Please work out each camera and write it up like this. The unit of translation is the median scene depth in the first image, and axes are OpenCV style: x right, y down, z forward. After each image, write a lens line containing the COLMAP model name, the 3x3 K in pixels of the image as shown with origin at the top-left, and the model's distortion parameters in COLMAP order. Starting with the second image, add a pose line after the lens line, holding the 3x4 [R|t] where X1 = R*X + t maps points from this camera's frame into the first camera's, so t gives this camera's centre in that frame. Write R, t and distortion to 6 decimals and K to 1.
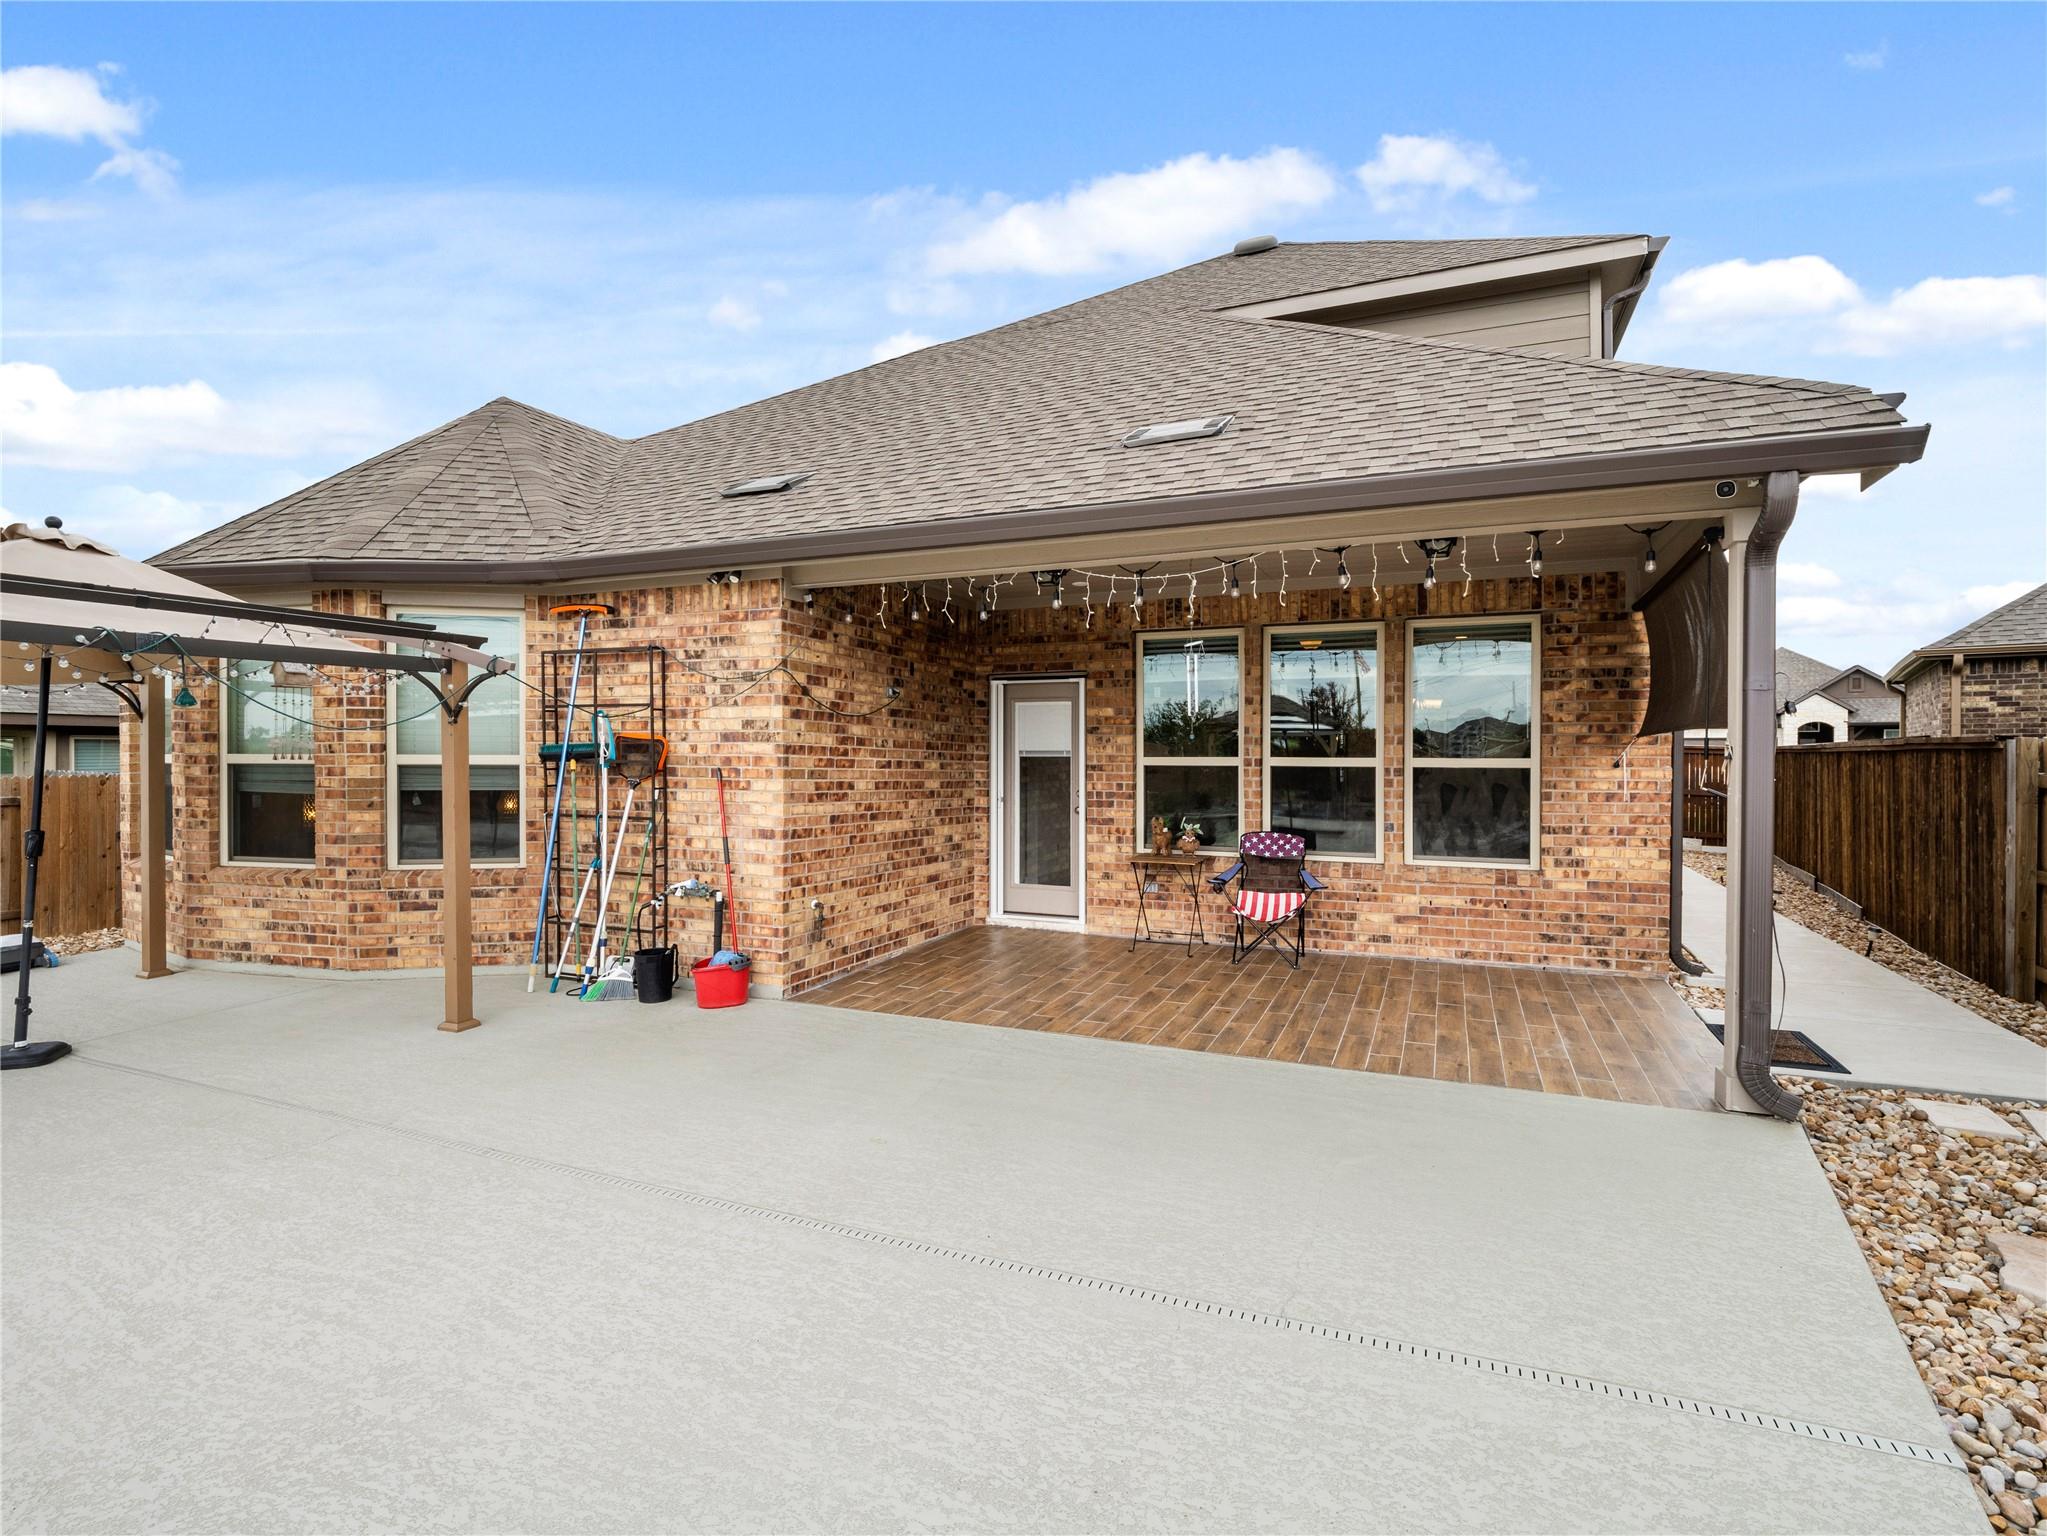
lens RADIAL K [[1017.3, 0, 1015.9], [0, 1017.3, 751.3], [0, 0, 1]] dist [-0.003752, 0.001714]
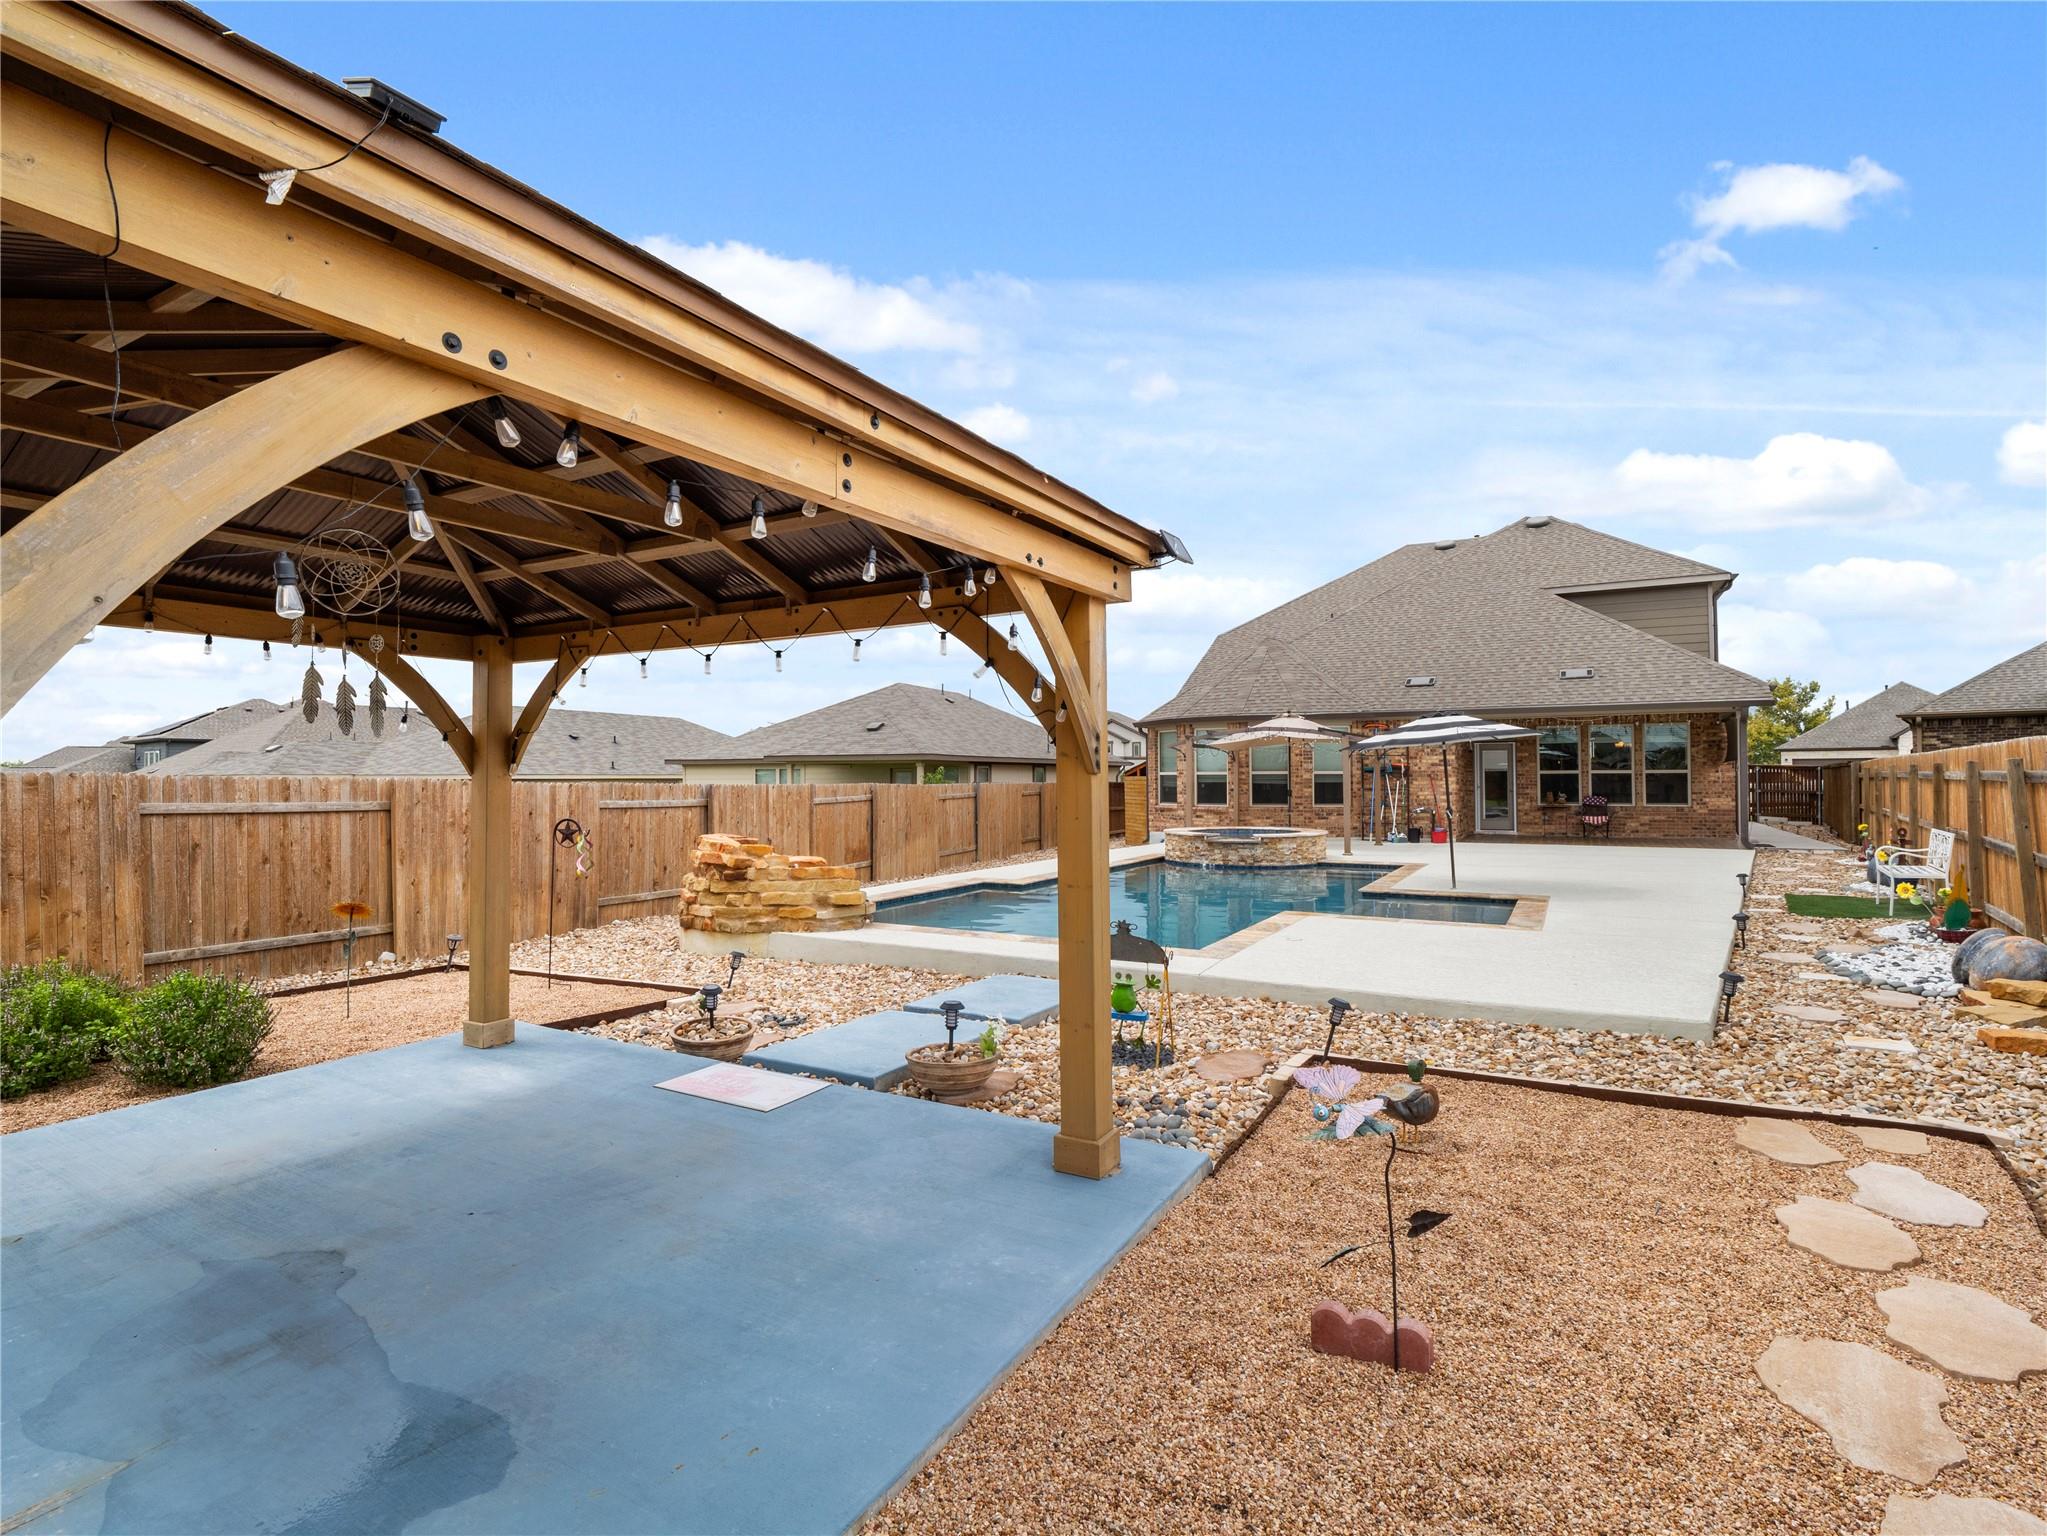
lens RADIAL K [[1017.3, 0, 1015.9], [0, 1017.3, 751.3], [0, 0, 1]] dist [-0.003752, 0.001714]
pose [[0.994131, -0.009594, -0.107753, -1.192250], [0.006939, 0.999664, -0.024988, 0.013755], [0.107957, 0.024093, 0.993864, -2.294856]]
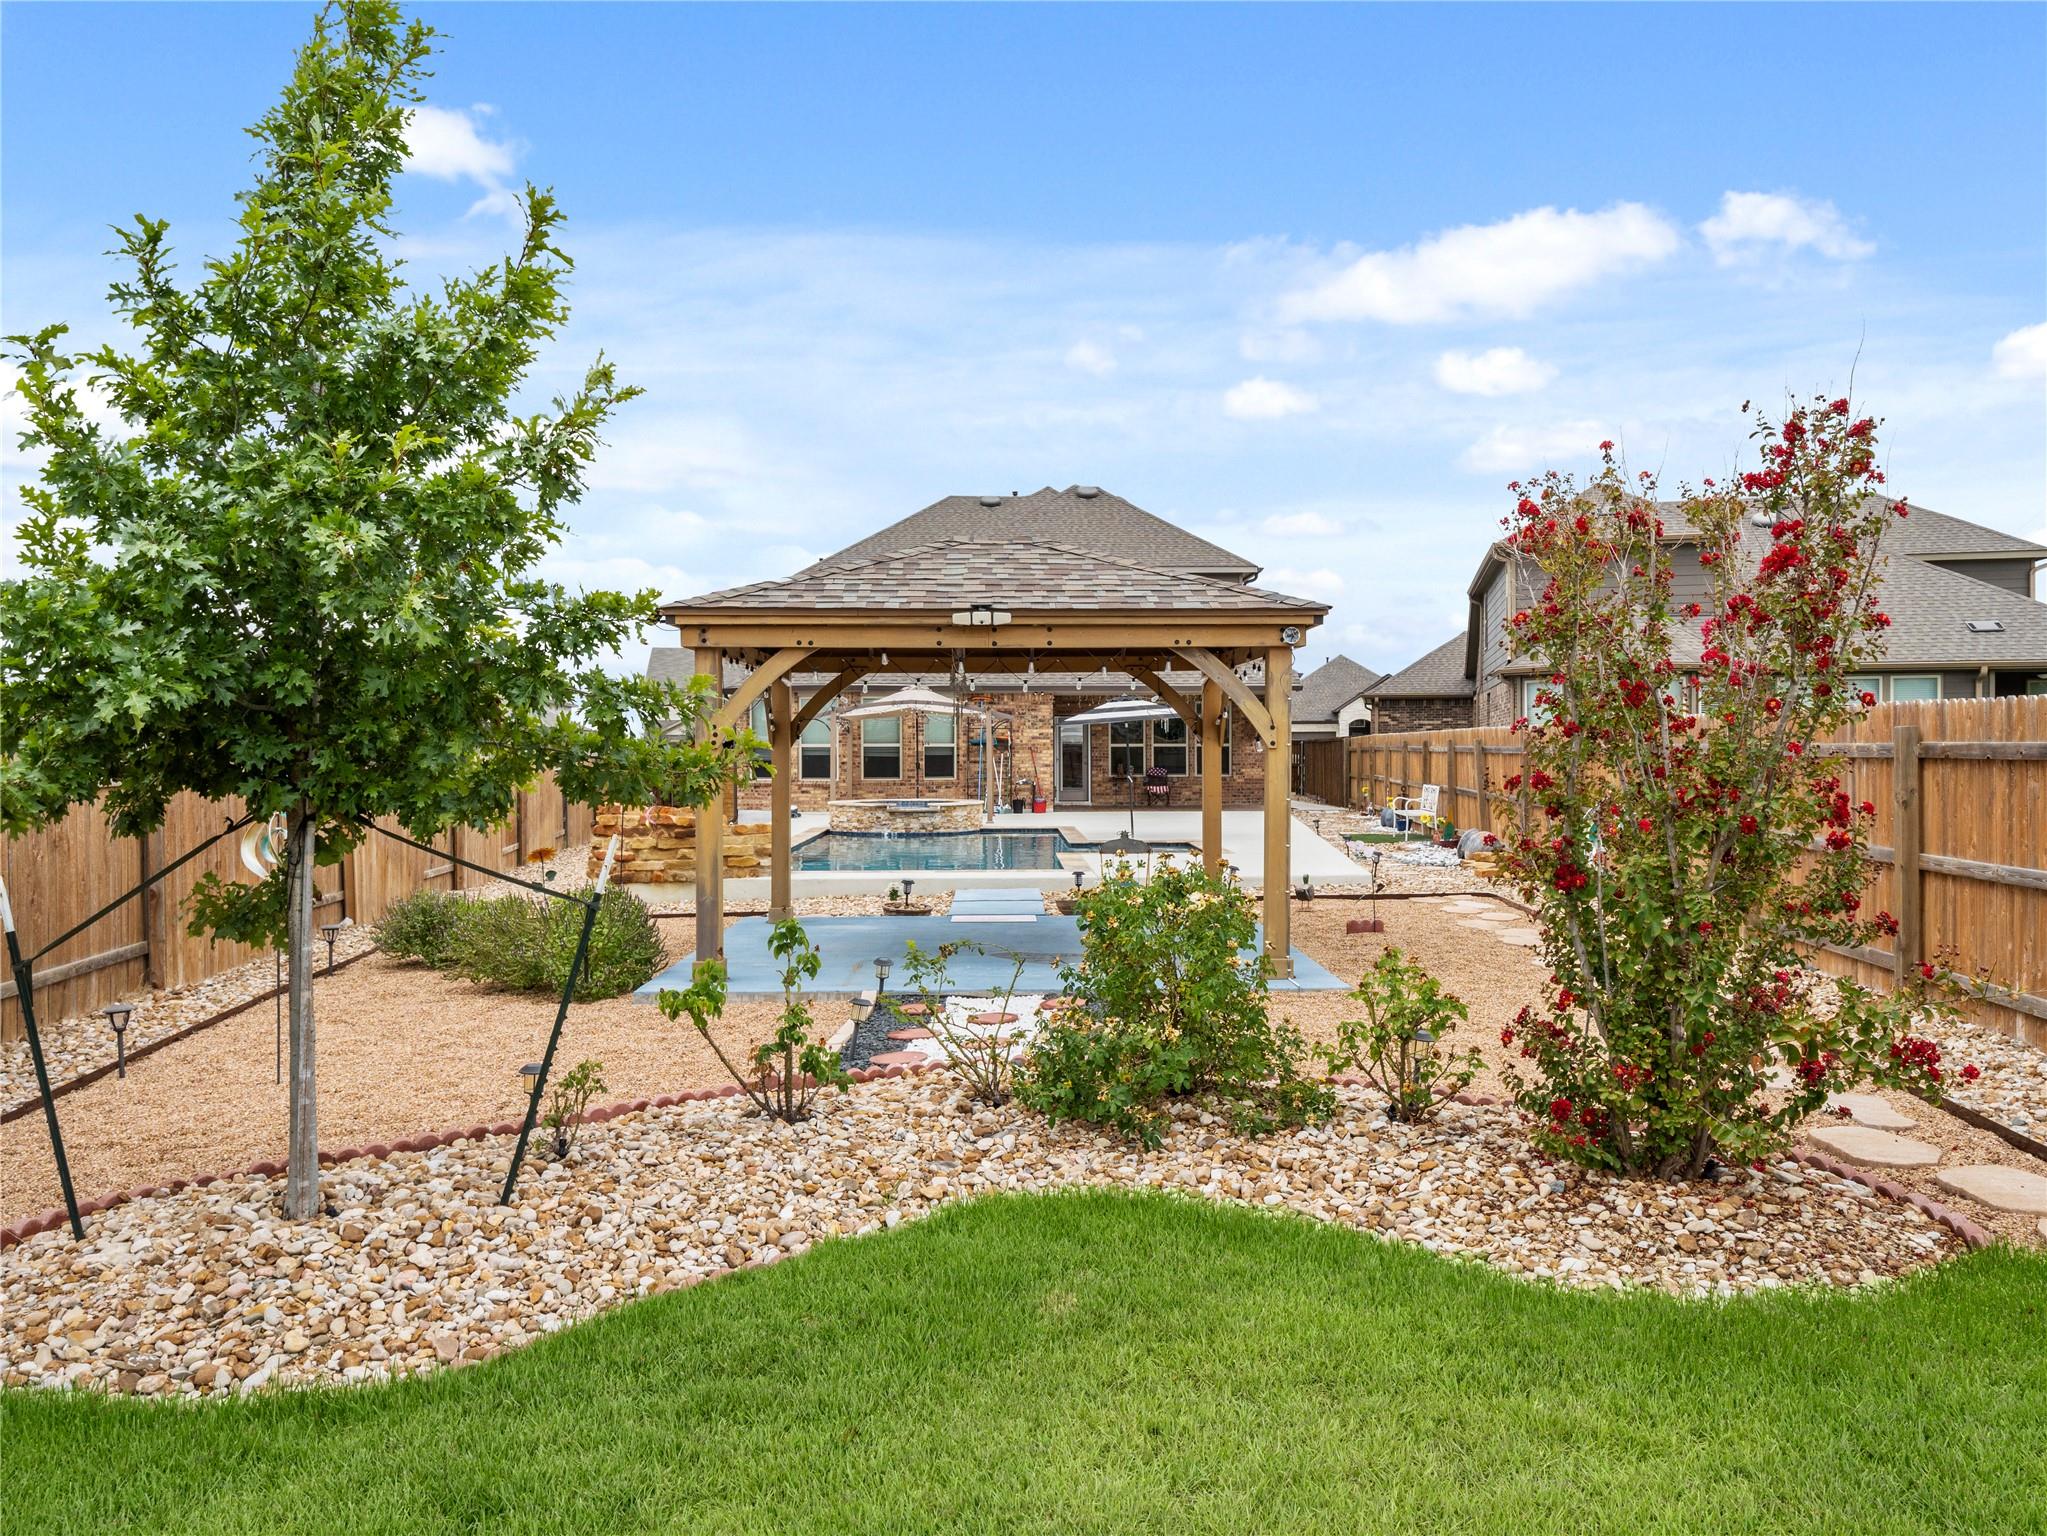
lens RADIAL K [[1414.9, 0, 1023.5], [0, 1414.9, 768.0], [0, 0, 1]] dist [0.002630, 0.000217]
pose [[0.920954, -0.011823, 0.389492, -2.019918], [0.005895, 0.999848, 0.016412, 0.007007], [-0.389627, -0.012818, 0.920884, -3.169569]]
